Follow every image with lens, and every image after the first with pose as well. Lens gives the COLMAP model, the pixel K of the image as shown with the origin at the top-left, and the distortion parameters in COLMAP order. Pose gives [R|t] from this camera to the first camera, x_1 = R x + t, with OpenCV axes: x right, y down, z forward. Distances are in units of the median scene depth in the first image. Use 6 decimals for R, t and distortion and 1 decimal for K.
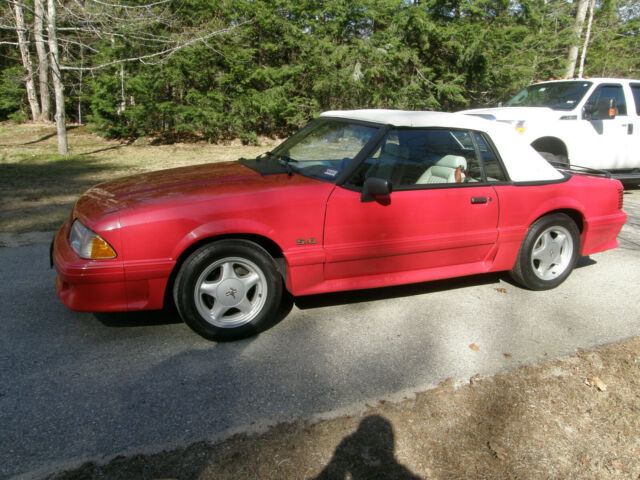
lens RADIAL K [[533.3, 0, 320.0], [0, 533.3, 240.0], [0, 0, 1]] dist [-0.156154, 0.149153]
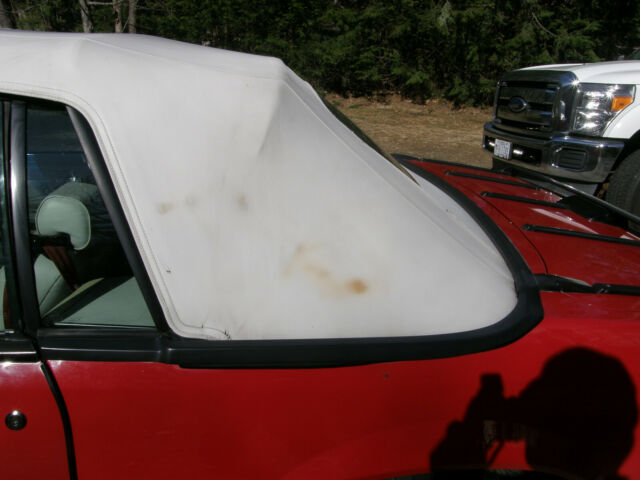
lens RADIAL K [[533.3, 0, 320.0], [0, 533.3, 240.0], [0, 0, 1]] dist [-0.156154, 0.149153]
pose [[0.959467, 0.118777, -0.255570, 0.135719], [-0.098650, 0.991023, 0.090226, -0.050879], [0.263992, -0.061357, 0.962571, 0.230420]]
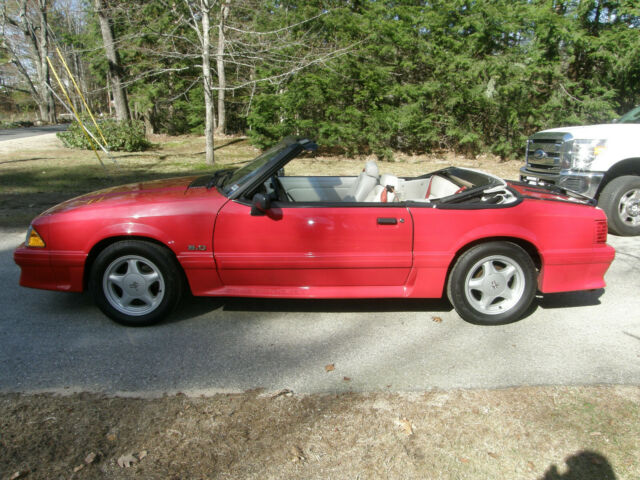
lens RADIAL K [[533.3, 0, 320.0], [0, 533.3, 240.0], [0, 0, 1]] dist [-0.156154, 0.149153]
pose [[0.932988, 0.072367, -0.352557, 0.146815], [-0.082192, 0.996532, -0.012957, -0.004999], [0.350397, 0.041067, 0.935701, 0.011028]]
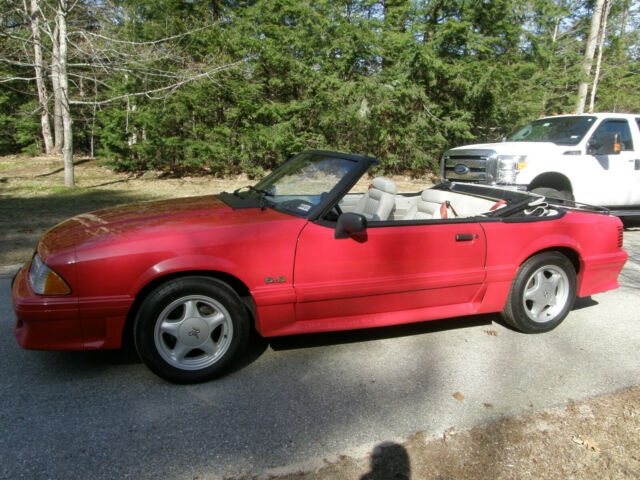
lens RADIAL K [[533.3, 0, 320.0], [0, 533.3, 240.0], [0, 0, 1]] dist [-0.156154, 0.149153]
pose [[0.999576, 0.009929, -0.027381, 0.019177], [-0.011719, 0.997750, -0.066011, -0.001551], [0.026664, 0.066304, 0.997443, 0.013418]]
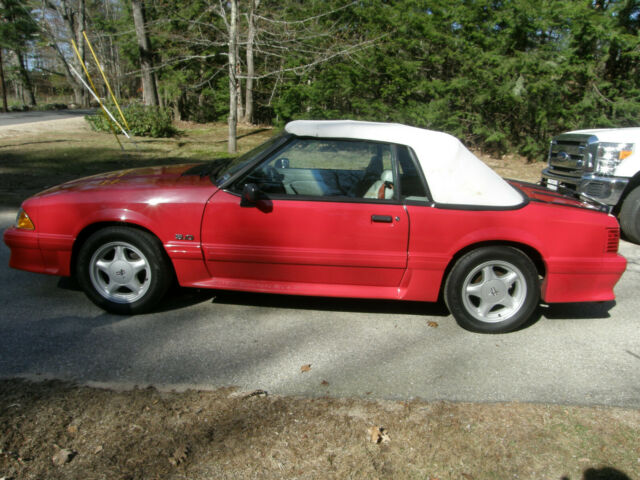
lens RADIAL K [[533.3, 0, 320.0], [0, 533.3, 240.0], [0, 0, 1]] dist [-0.156154, 0.149153]
pose [[0.909718, 0.121059, -0.397186, 0.158716], [-0.129776, 0.991531, 0.004971, -0.008021], [0.394424, 0.047023, 0.917725, 0.027778]]
